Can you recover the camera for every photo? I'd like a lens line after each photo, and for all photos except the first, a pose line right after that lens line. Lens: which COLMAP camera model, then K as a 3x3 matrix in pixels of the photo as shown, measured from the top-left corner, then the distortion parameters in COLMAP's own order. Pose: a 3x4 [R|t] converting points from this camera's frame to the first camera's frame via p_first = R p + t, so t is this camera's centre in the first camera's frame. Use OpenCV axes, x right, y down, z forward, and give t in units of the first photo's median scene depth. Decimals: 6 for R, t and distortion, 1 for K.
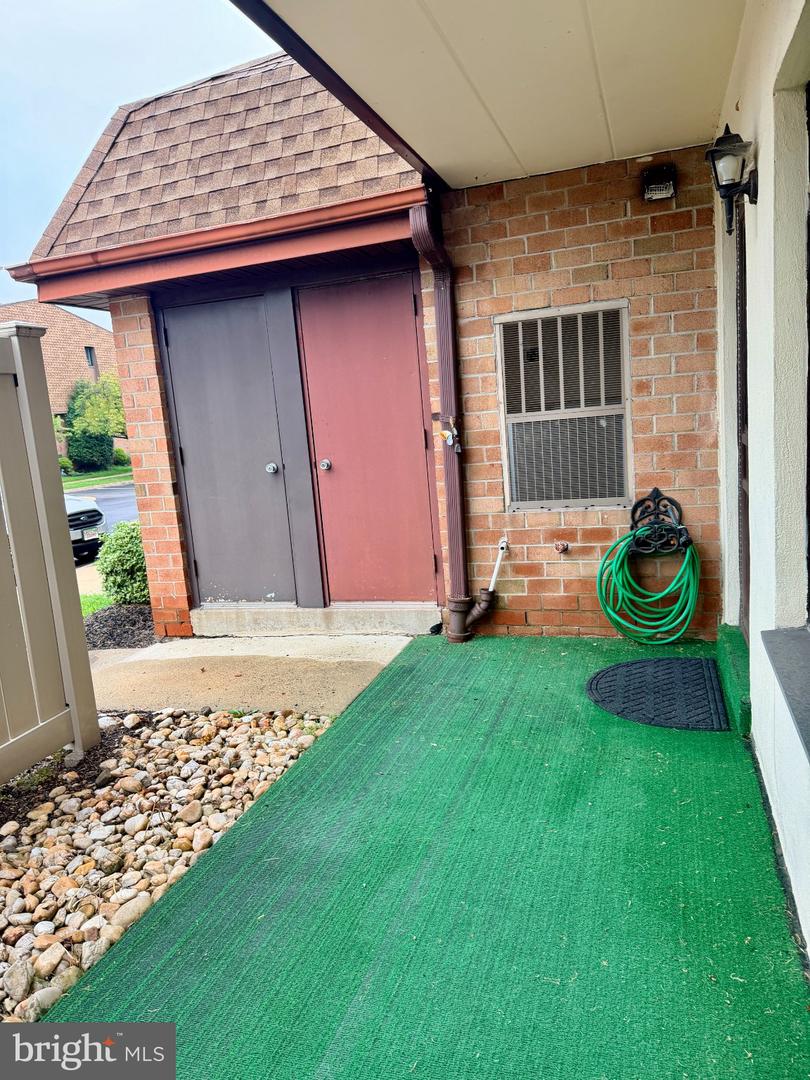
lens RADIAL K [[761.2, 0, 401.4], [0, 761.2, 533.5], [0, 0, 1]] dist [0.035484, -0.047844]
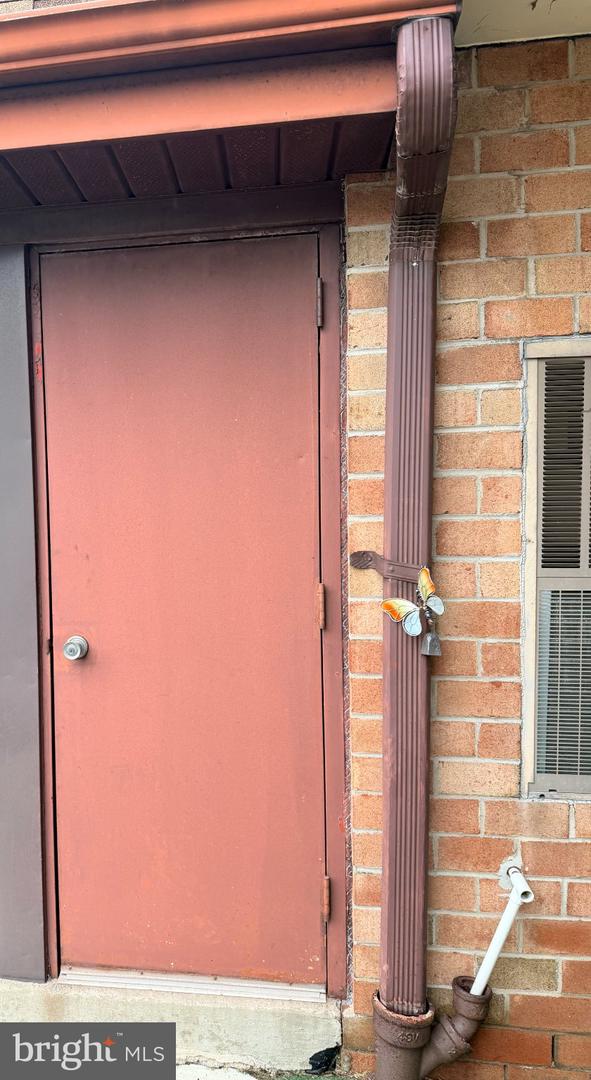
lens RADIAL K [[990.8, 0, 292.7], [0, 990.8, 549.2], [0, 0, 1]] dist [0.006451, 0.000550]
pose [[0.980816, 0.061758, 0.184897, -0.097504], [-0.038506, 0.991180, -0.126804, -0.089870], [-0.191097, 0.117251, 0.974543, 0.477467]]
